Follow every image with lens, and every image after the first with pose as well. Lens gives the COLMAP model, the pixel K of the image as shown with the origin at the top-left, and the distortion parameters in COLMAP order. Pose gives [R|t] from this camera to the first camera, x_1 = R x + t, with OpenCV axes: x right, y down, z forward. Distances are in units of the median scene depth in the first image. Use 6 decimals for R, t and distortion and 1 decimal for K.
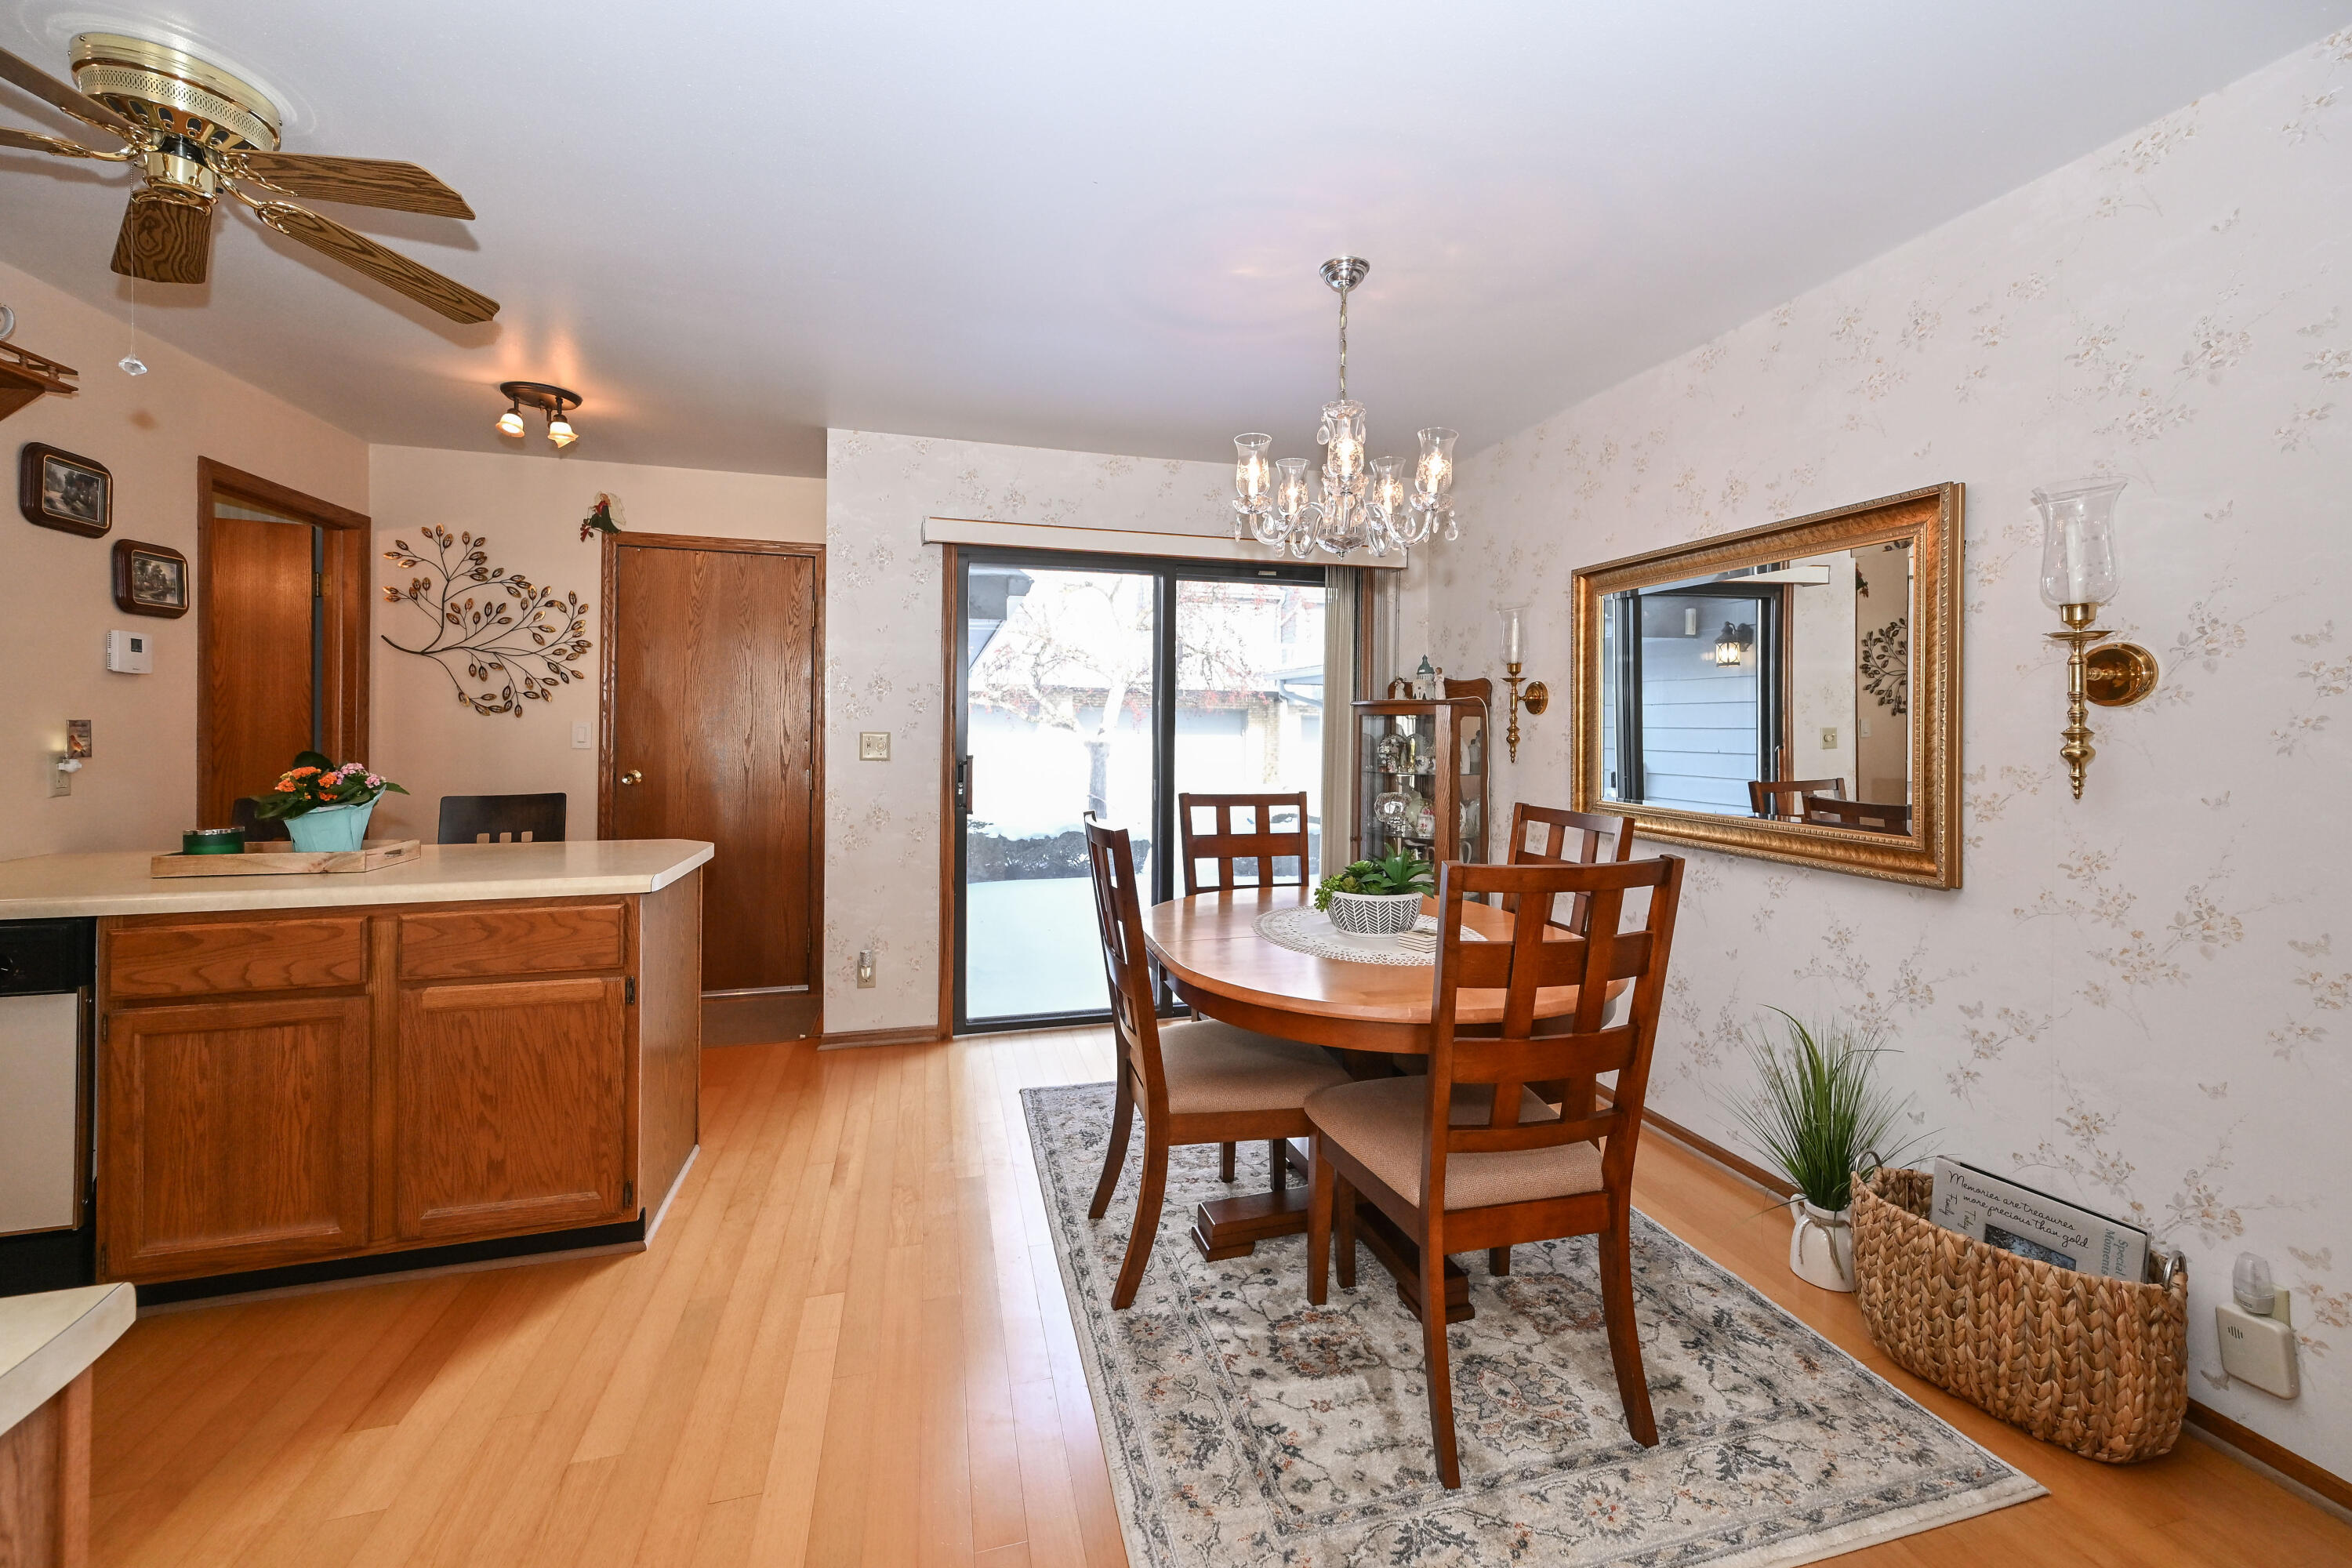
lens RADIAL K [[935.2, 0, 1188.7], [0, 935.2, 728.7], [0, 0, 1]] dist [0.005559, 0.000510]
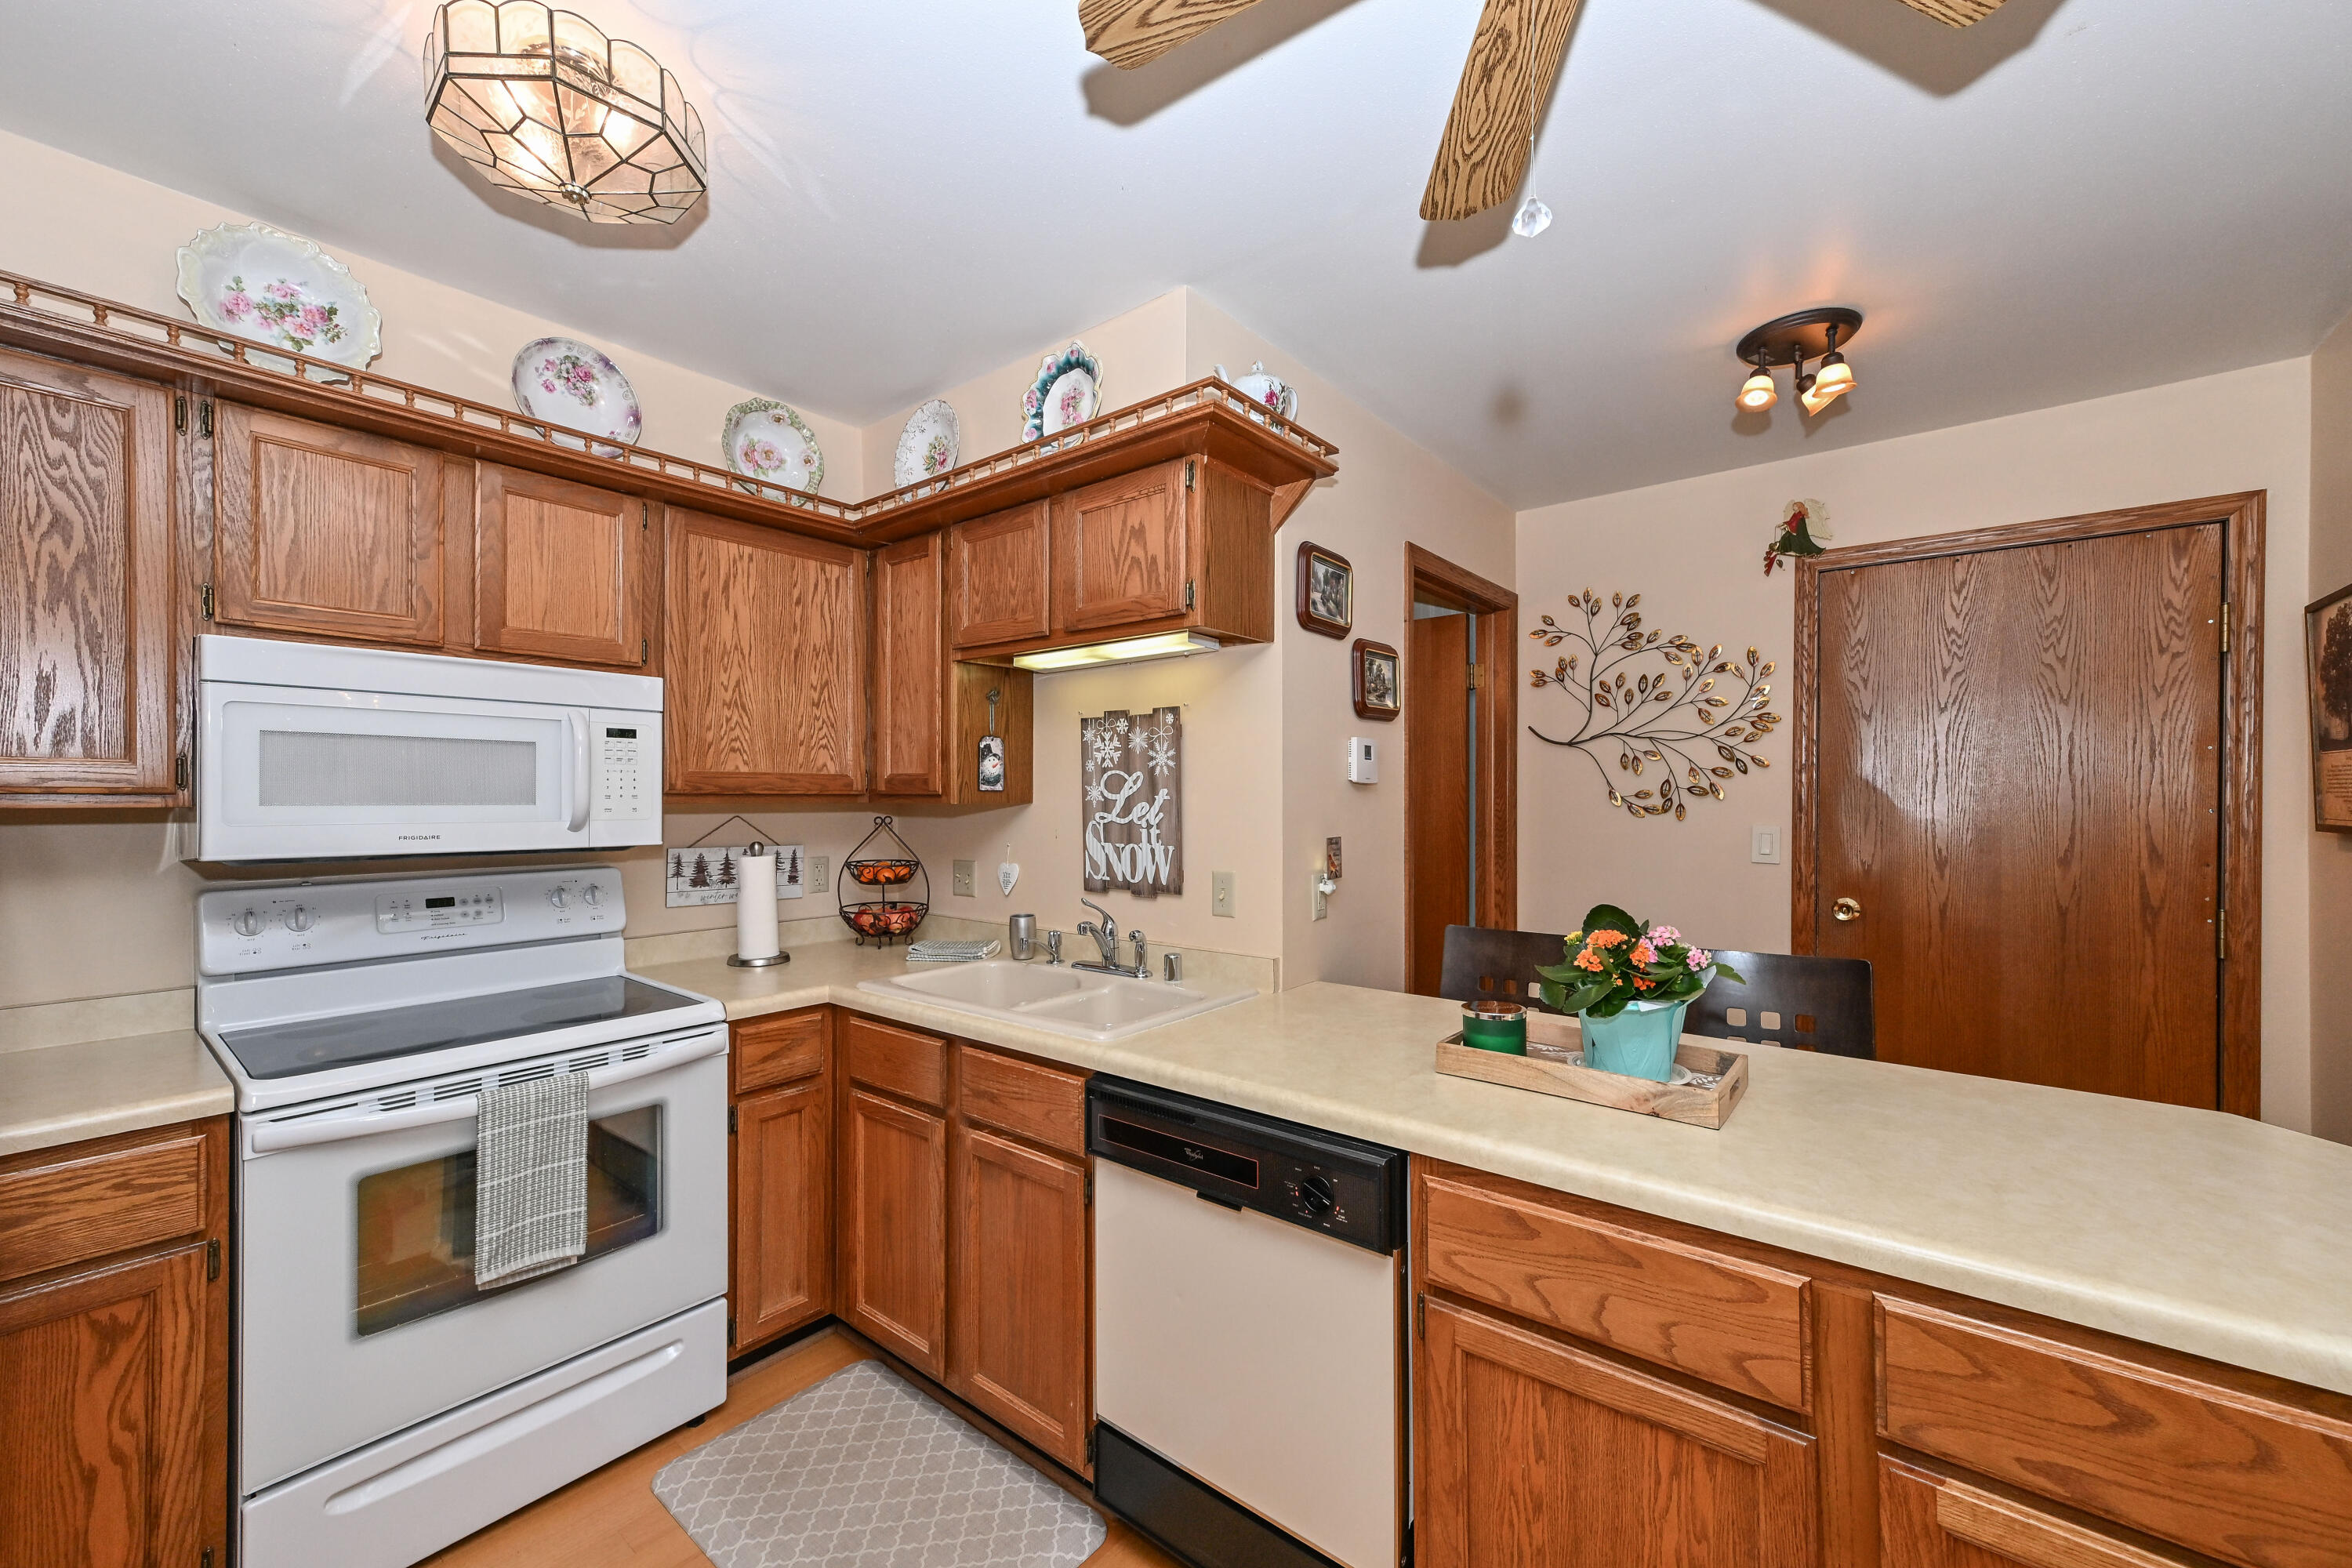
lens RADIAL K [[911.5, 0, 1176.0], [0, 911.5, 784.0], [0, 0, 1]] dist [0.000499, -0.000052]
pose [[0.579446, -0.020964, -0.814741, -0.503781], [0.004515, 0.999736, -0.022512, -0.039205], [0.814998, 0.009366, 0.579388, 0.335250]]
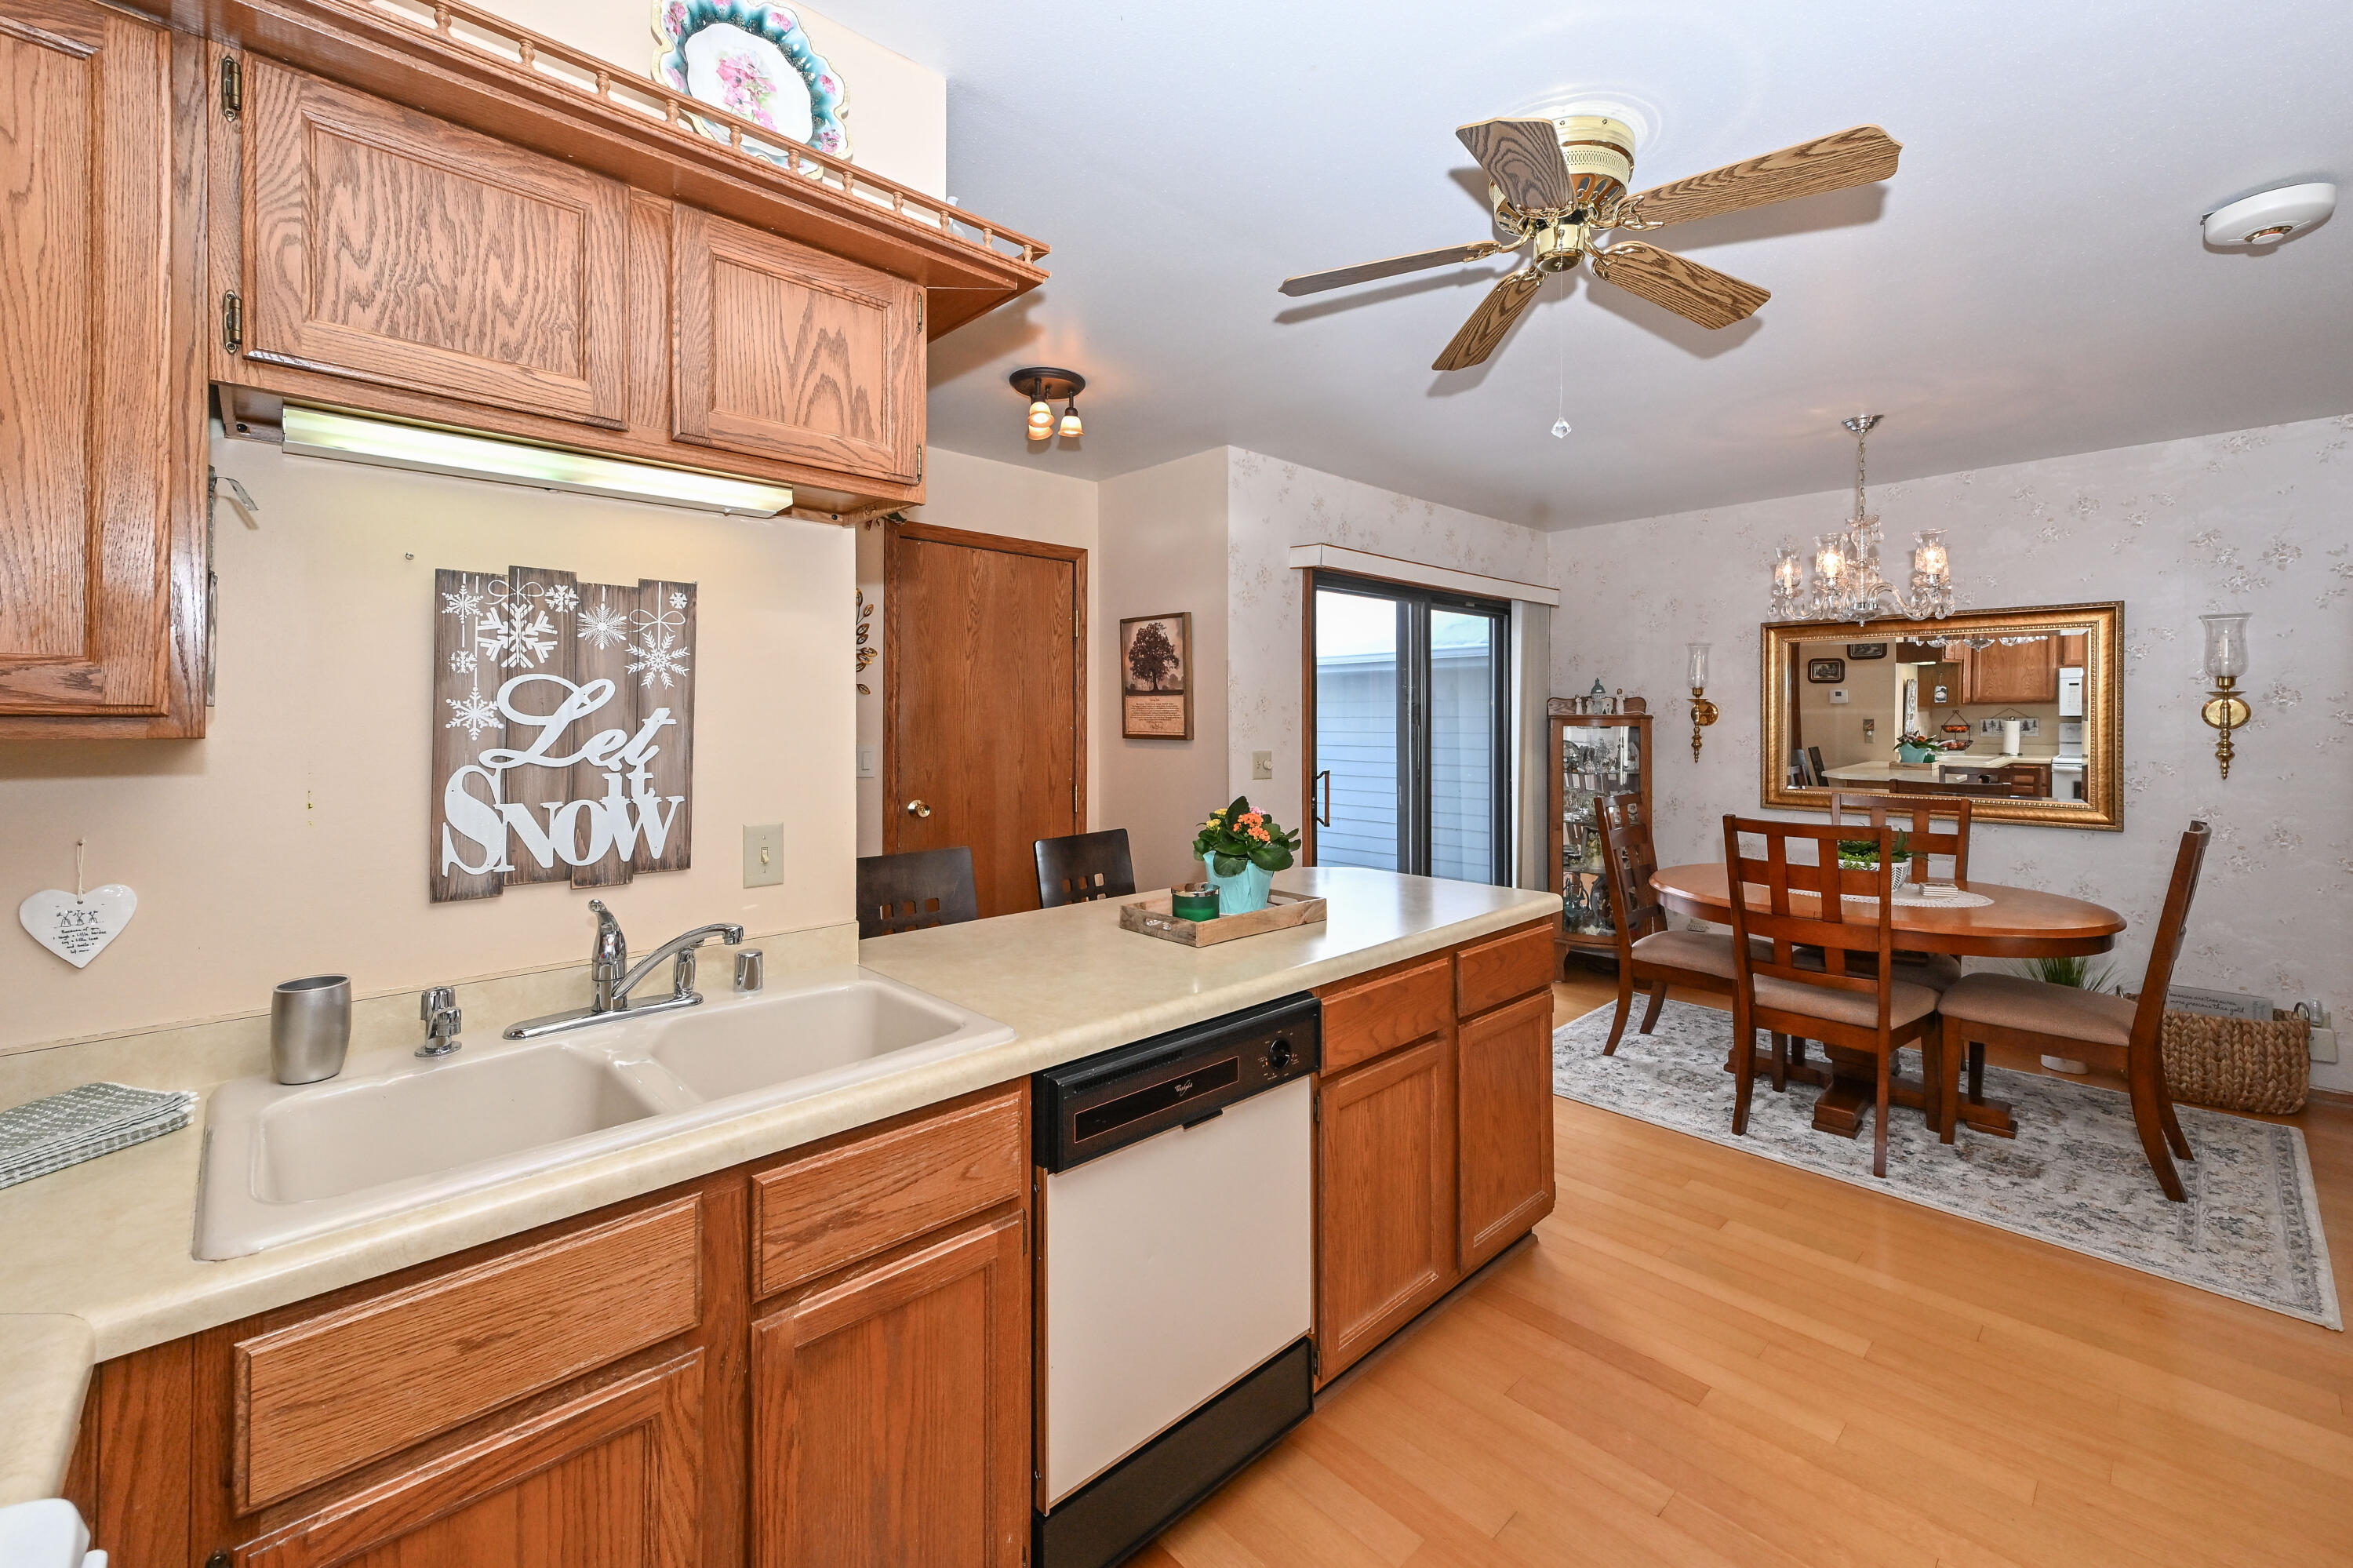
lens RADIAL K [[950.1, 0, 1181.7], [0, 950.1, 713.6], [0, 0, 1]] dist [0.000468, 0.000083]
pose [[0.889650, -0.006546, 0.456595, -1.196495], [0.009082, 0.999953, -0.003360, -0.046047], [-0.456552, 0.007136, 0.889668, 0.168925]]
